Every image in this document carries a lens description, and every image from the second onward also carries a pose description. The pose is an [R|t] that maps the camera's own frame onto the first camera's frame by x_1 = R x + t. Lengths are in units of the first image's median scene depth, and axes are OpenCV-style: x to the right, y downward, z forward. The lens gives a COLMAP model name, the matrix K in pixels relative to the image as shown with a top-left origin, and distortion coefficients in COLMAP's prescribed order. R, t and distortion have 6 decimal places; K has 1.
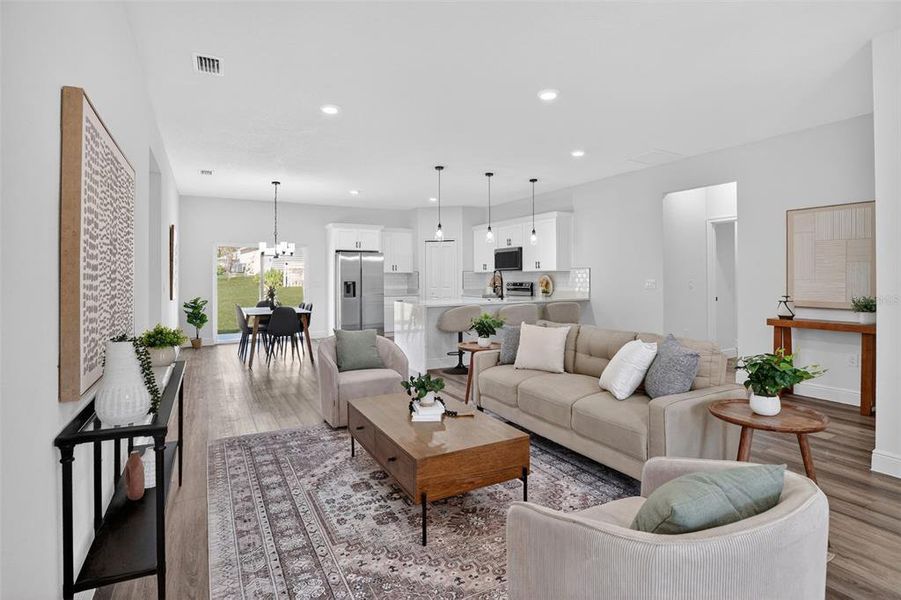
lens RADIAL K [[436.9, 0, 478.4], [0, 436.9, 274.7], [0, 0, 1]] dist [-0.032022, 0.000242]
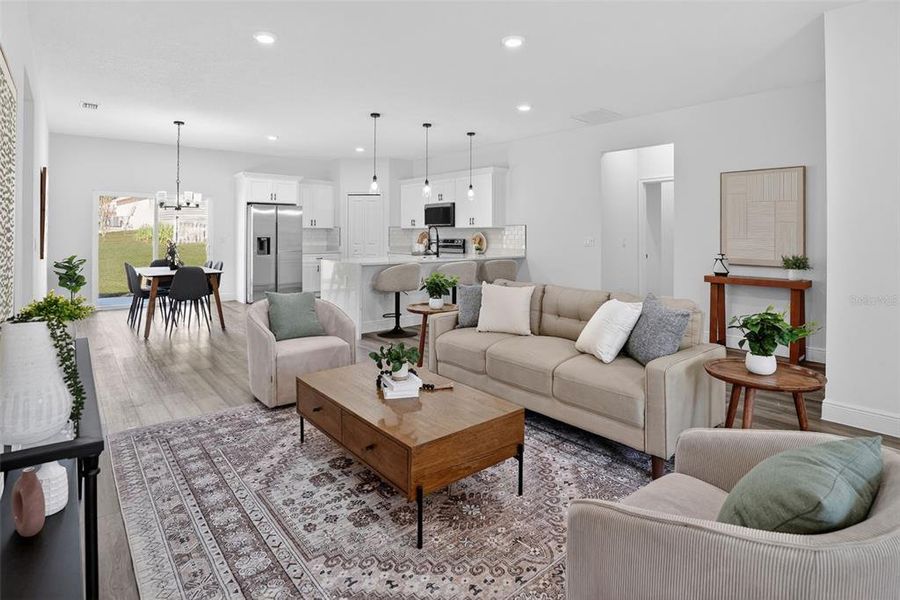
lens RADIAL K [[441.6, 0, 468.3], [0, 441.6, 231.8], [0, 0, 1]] dist [-0.022419, -0.001520]
pose [[0.983156, 0.008543, 0.182570, -0.112438], [-0.008663, 0.999962, -0.000142, 0.001657], [-0.182564, -0.001442, 0.983193, 0.079154]]
